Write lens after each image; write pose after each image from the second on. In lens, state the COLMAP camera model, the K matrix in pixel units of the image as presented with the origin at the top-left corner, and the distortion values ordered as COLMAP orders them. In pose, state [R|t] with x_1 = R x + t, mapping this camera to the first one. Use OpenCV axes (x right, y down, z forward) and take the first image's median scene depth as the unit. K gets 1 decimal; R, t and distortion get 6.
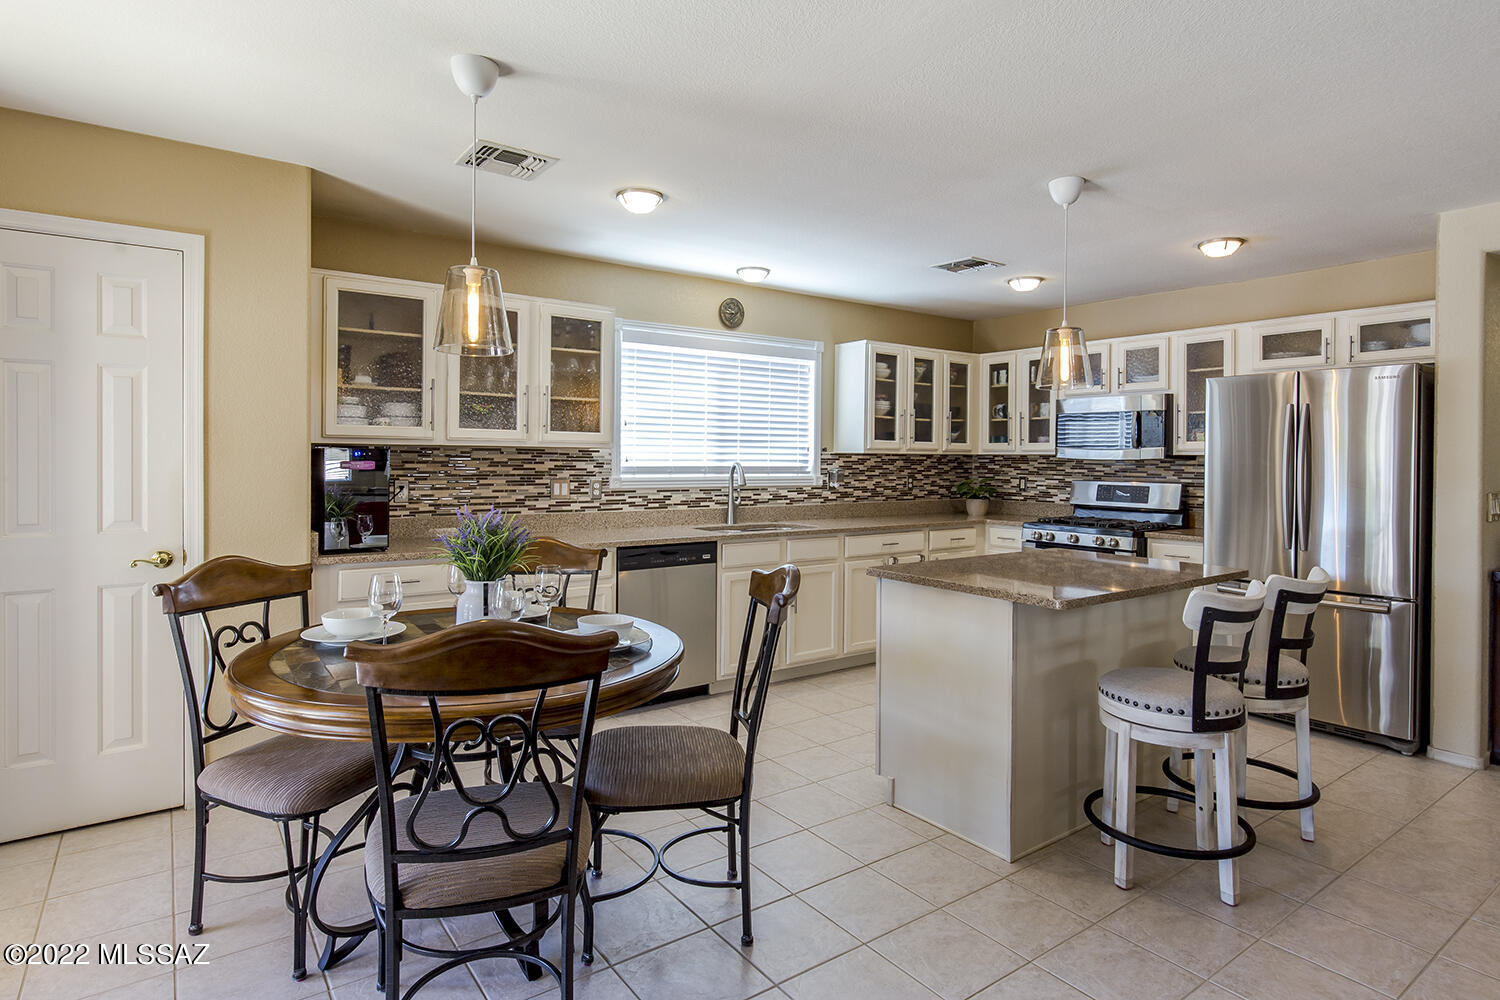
lens RADIAL K [[815.2, 0, 743.0], [0, 815.2, 459.5], [0, 0, 1]] dist [0.001618, -0.003107]
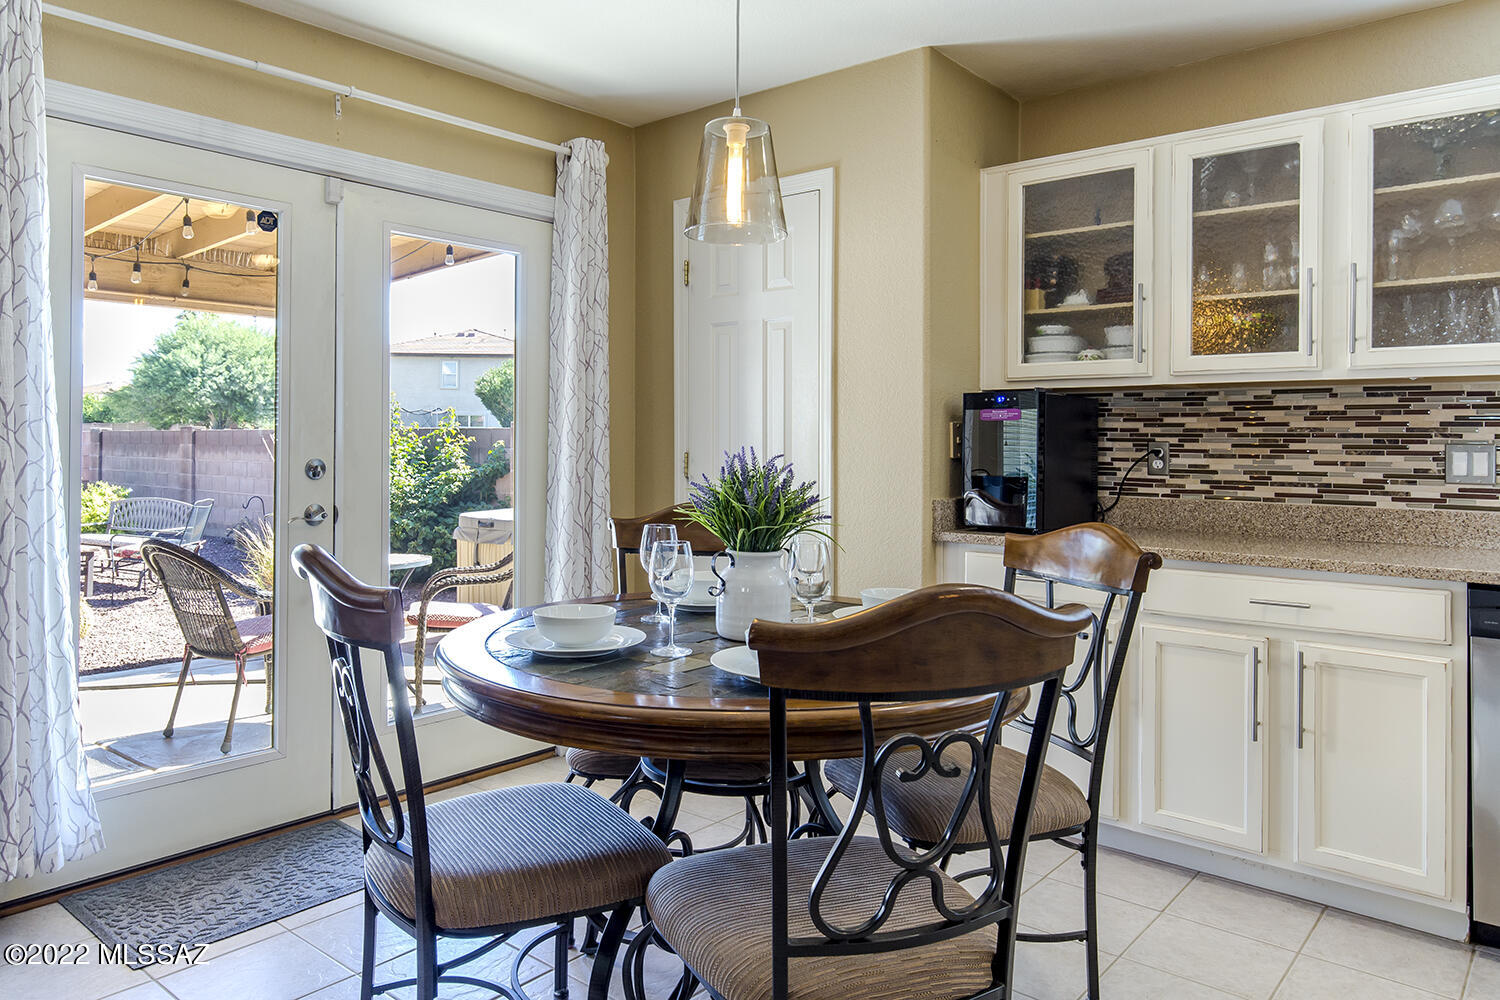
lens RADIAL K [[1004.5, 0, 724.7], [0, 1004.5, 435.8], [0, 0, 1]] dist [0.005891, -0.003503]
pose [[0.233683, -0.013250, -0.972222, 0.261391], [-0.006331, 0.999865, -0.015149, 0.030151], [0.972292, 0.009695, 0.233568, 0.392646]]
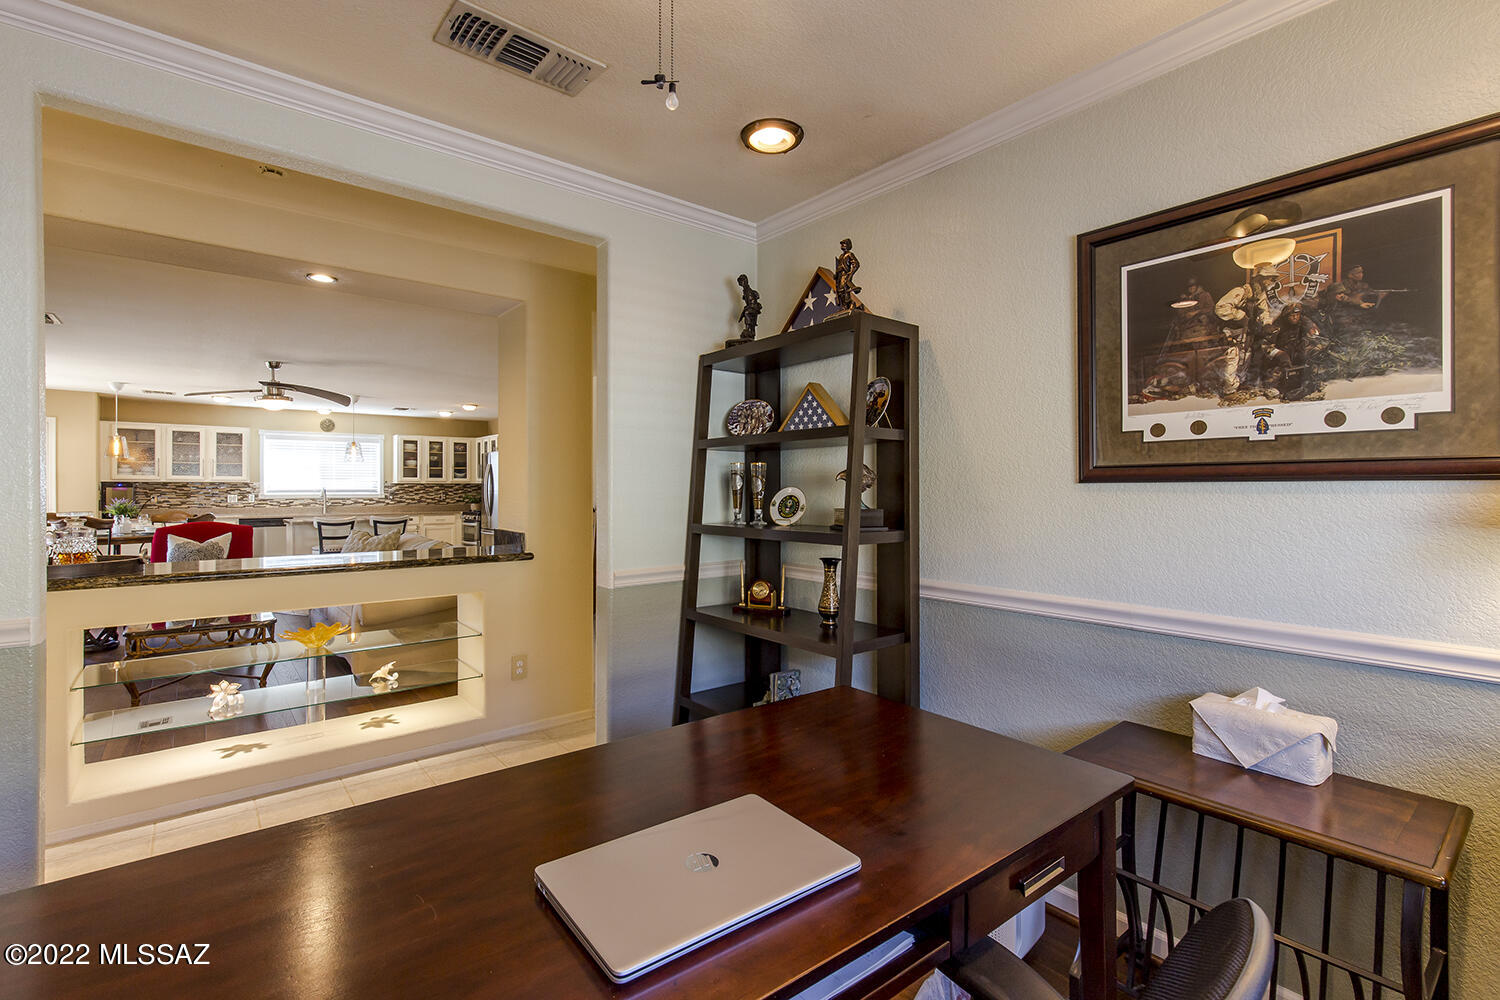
lens RADIAL K [[699.5, 0, 759.5], [0, 699.5, 486.4], [0, 0, 1]] dist [0.003431, -0.001487]
pose [[0.997967, -0.009832, 0.062968, 1.227154], [0.010181, 0.999935, -0.005222, 0.025945], [-0.062913, 0.005852, 0.998002, -1.229958]]
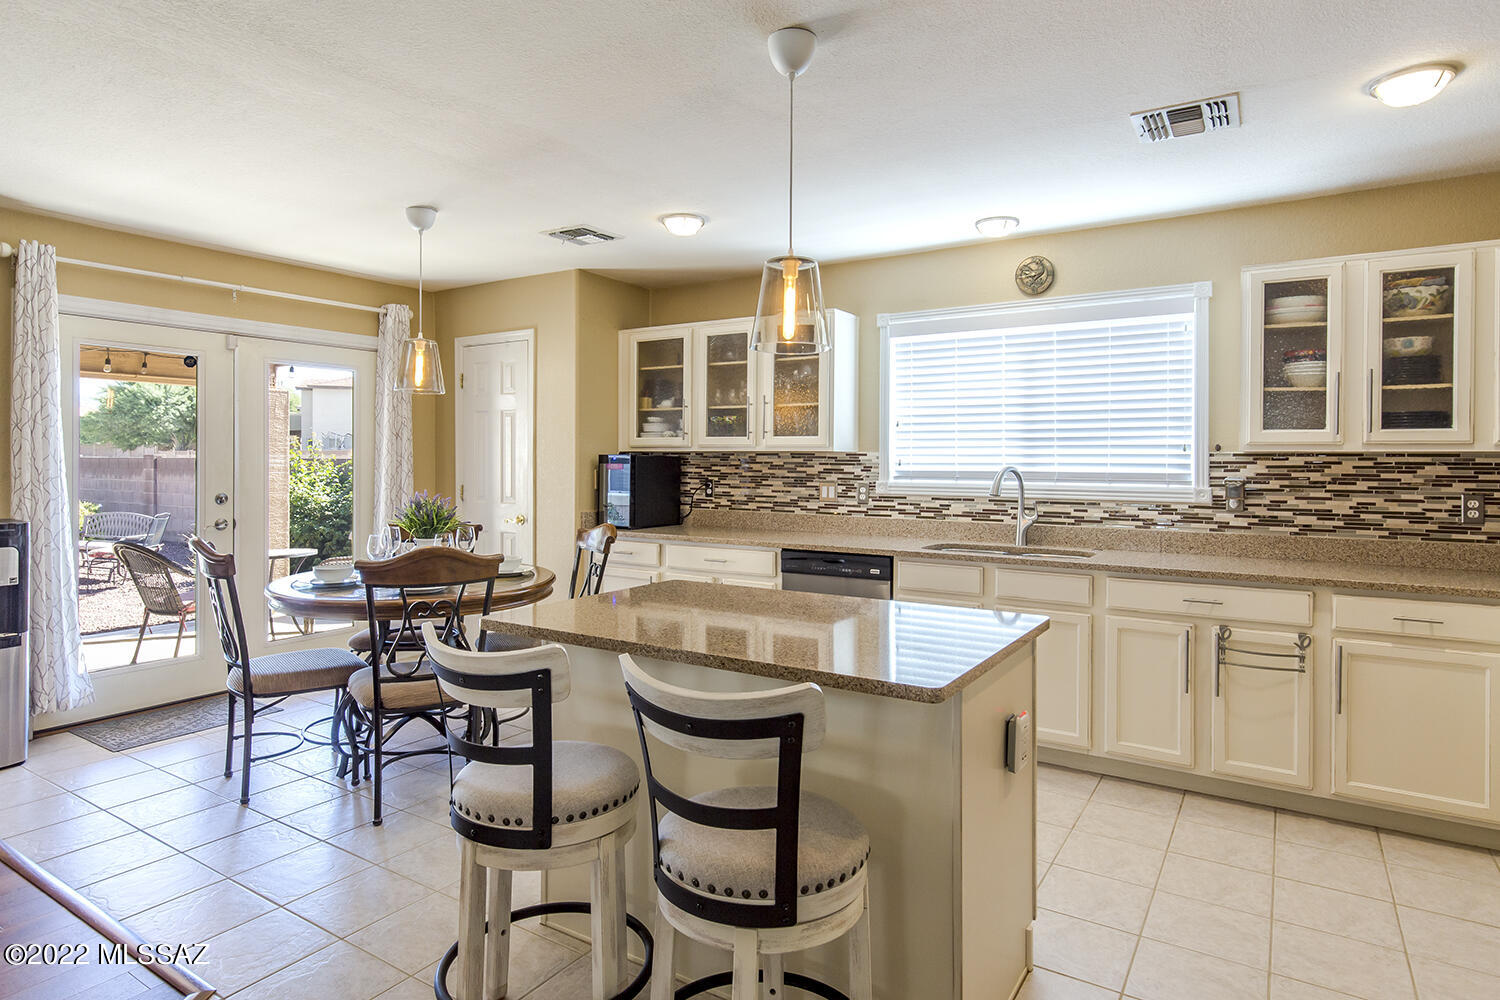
lens RADIAL K [[815.2, 0, 757.6], [0, 815.2, 461.9], [0, 0, 1]] dist [0.001618, -0.003107]
pose [[0.374356, -0.004855, -0.927273, 0.673792], [-0.003133, 0.999974, -0.006500, 0.005141], [0.927280, 0.005338, 0.374331, 0.509411]]
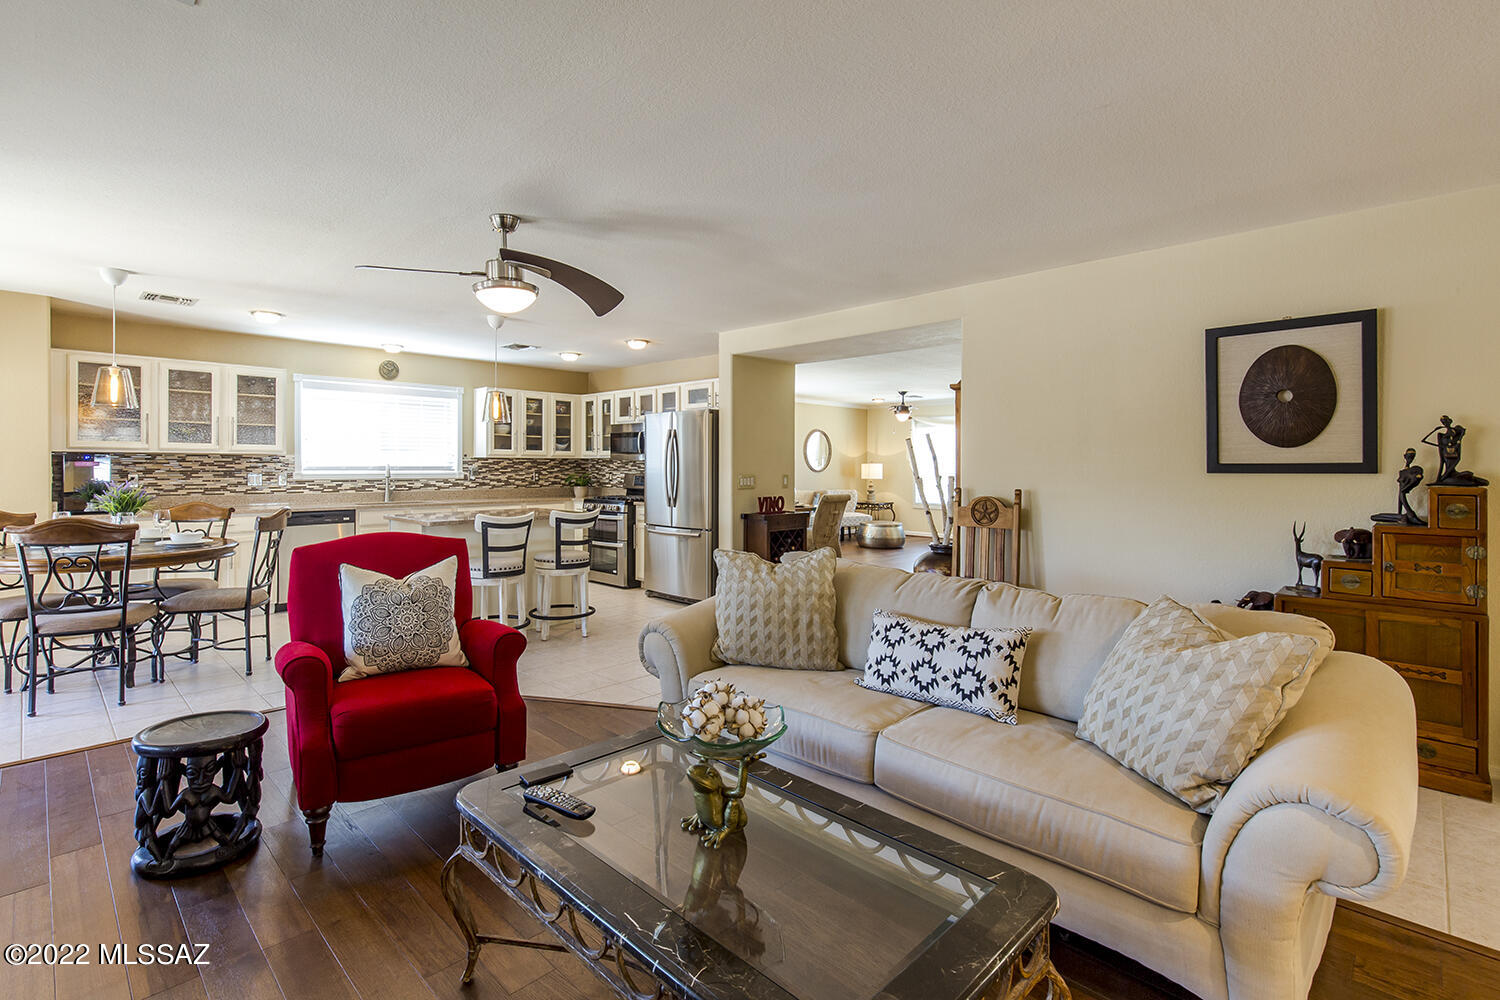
lens RADIAL K [[699.5, 0, 734.9], [0, 699.5, 465.4], [0, 0, 1]] dist [0.003431, -0.001487]
pose [[0.984933, -0.006884, 0.172797, 0.457474], [0.007477, 0.999968, -0.002782, 0.017917], [-0.172773, 0.004032, 0.984953, -0.516072]]
